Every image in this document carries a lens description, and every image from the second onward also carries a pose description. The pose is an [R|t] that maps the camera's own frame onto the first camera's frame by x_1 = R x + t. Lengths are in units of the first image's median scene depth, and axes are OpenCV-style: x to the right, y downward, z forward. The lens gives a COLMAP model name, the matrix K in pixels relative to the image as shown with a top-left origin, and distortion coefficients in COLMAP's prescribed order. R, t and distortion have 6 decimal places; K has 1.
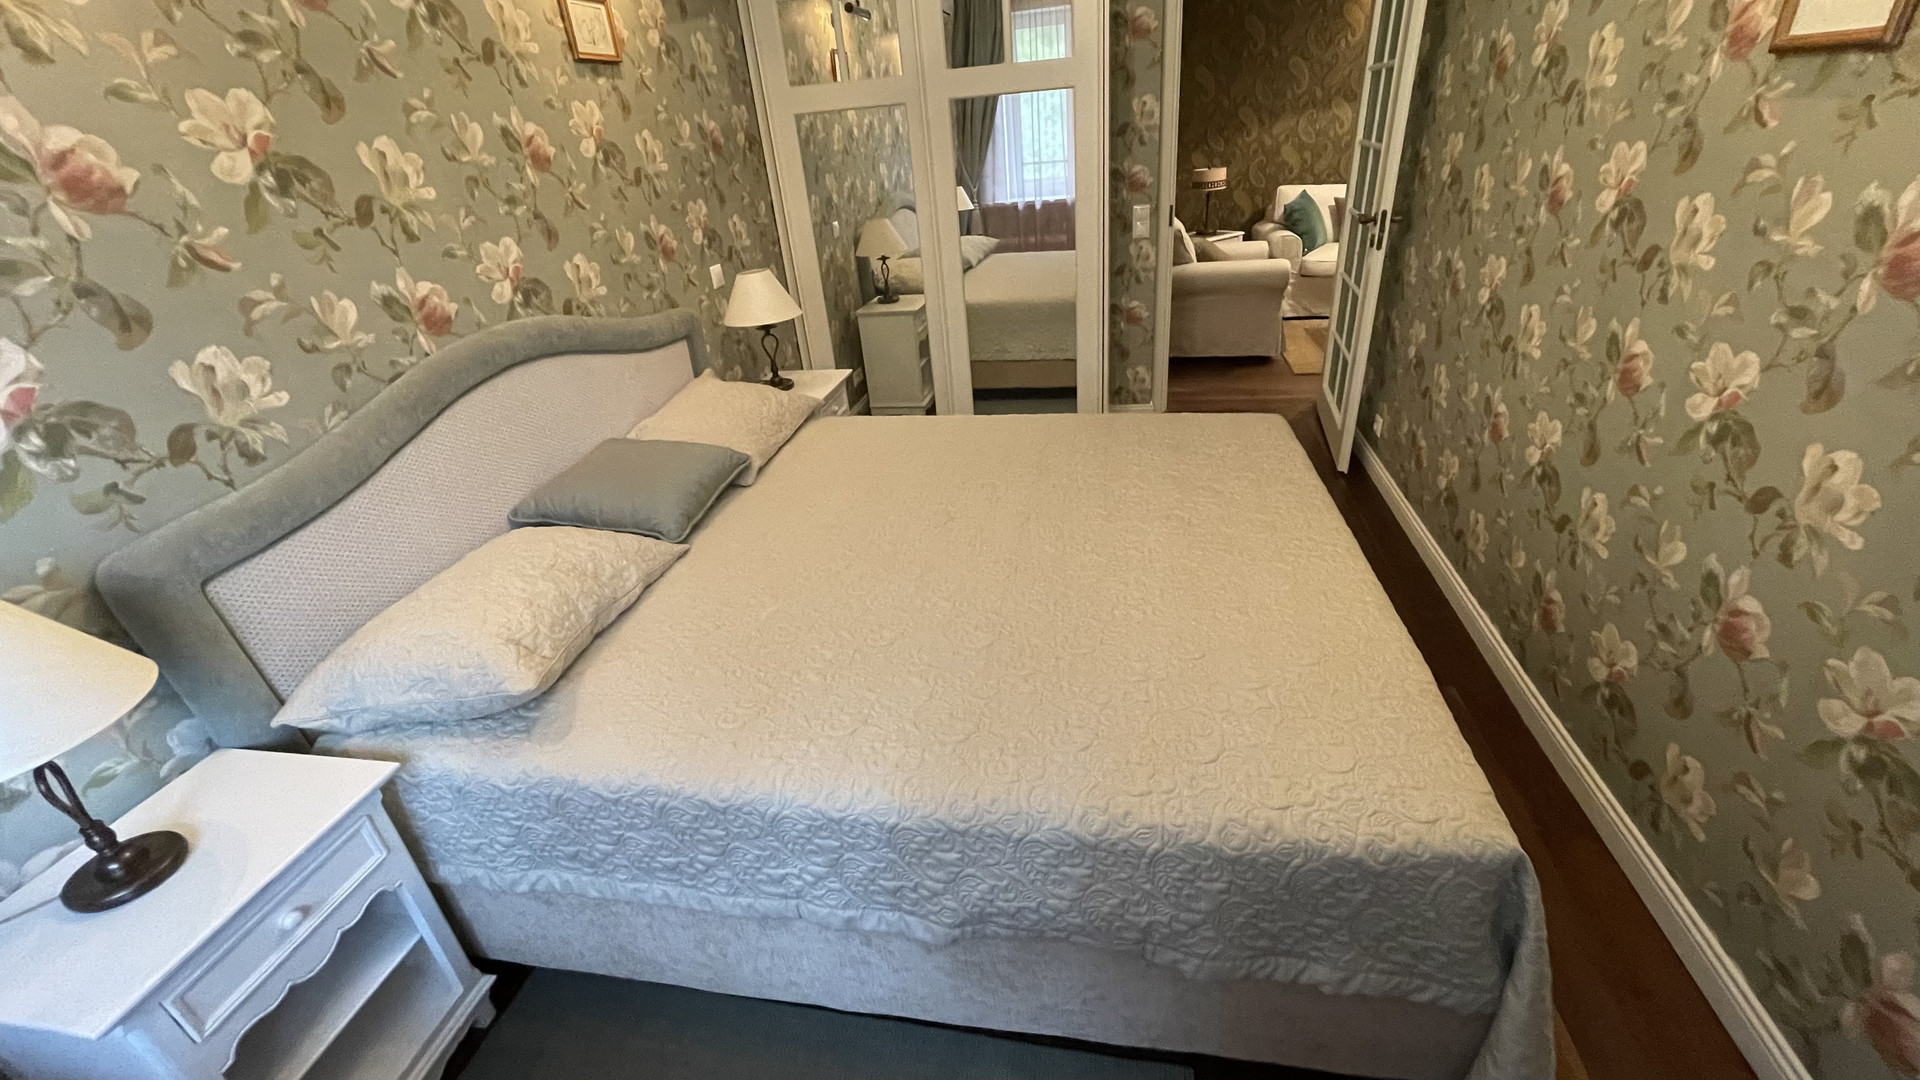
lens RADIAL K [[773.3, 0, 962.1], [0, 773.3, 541.3], [0, 0, 1]] dist [-0.002966, 0.000460]
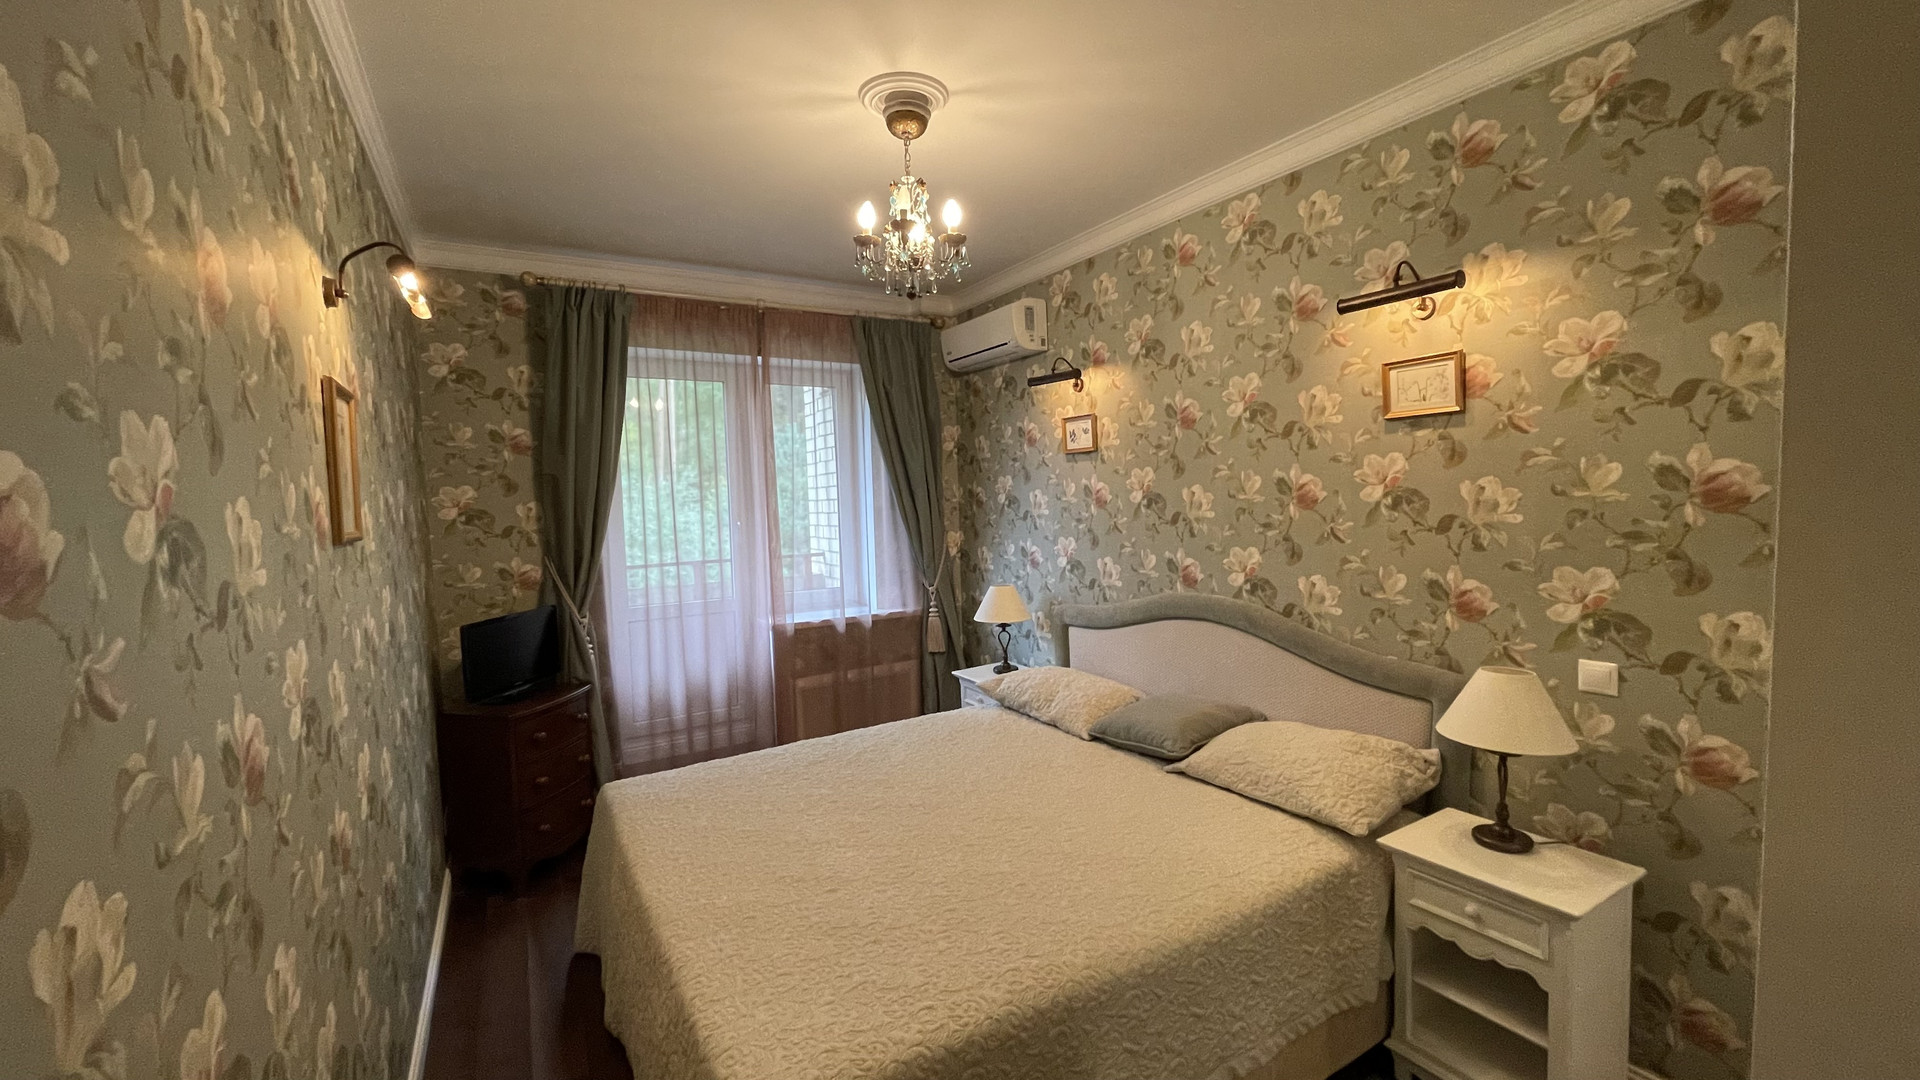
lens RADIAL K [[773.3, 0, 959.8], [0, 773.3, 528.5], [0, 0, 1]] dist [-0.002966, 0.000460]
pose [[-0.747502, 0.142591, -0.648774, 0.658887], [-0.220801, 0.867815, 0.445134, -0.845814], [0.626488, 0.475989, -0.617209, 1.372977]]
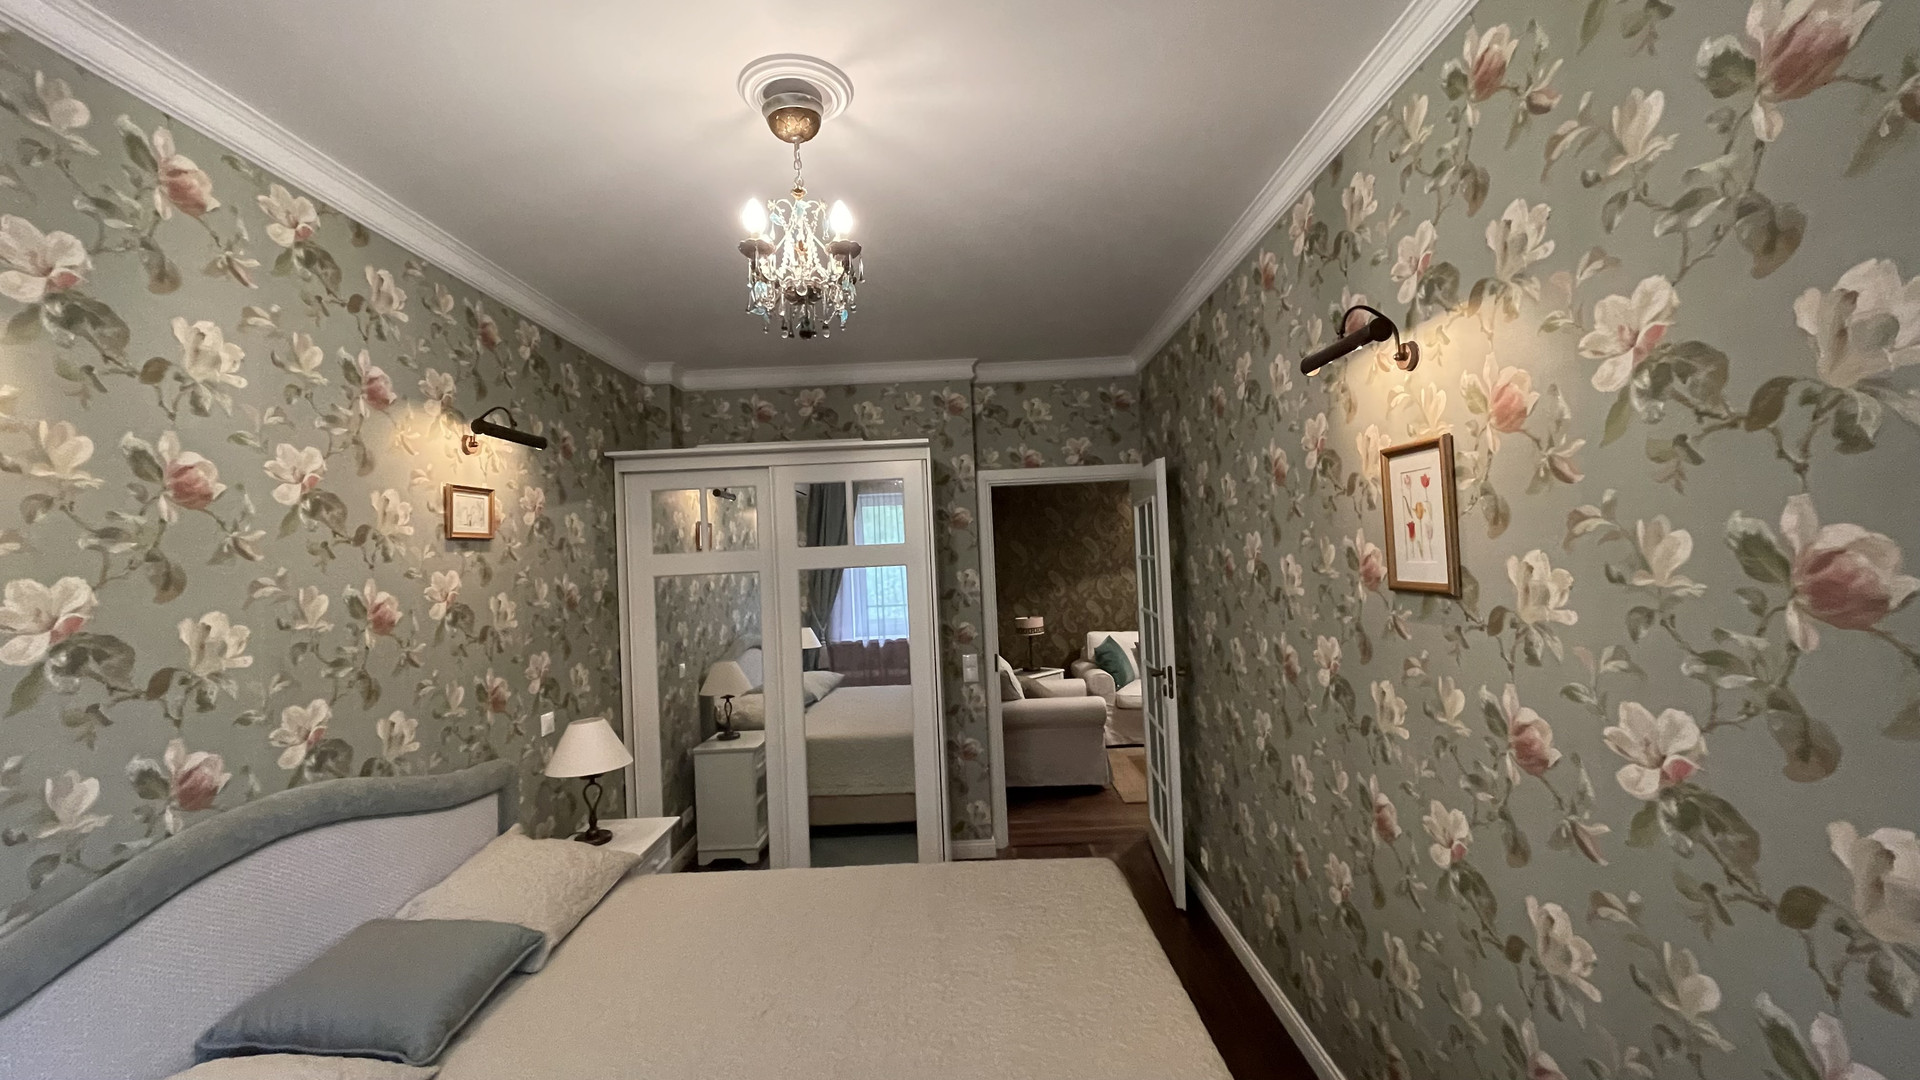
lens RADIAL K [[773.3, 0, 965.1], [0, 773.3, 543.3], [0, 0, 1]] dist [-0.002966, 0.000460]
pose [[0.981429, 0.041704, 0.187235, 0.013830], [0.057276, 0.867846, -0.493522, -0.036419], [-0.183073, 0.495081, 0.849341, -0.059682]]
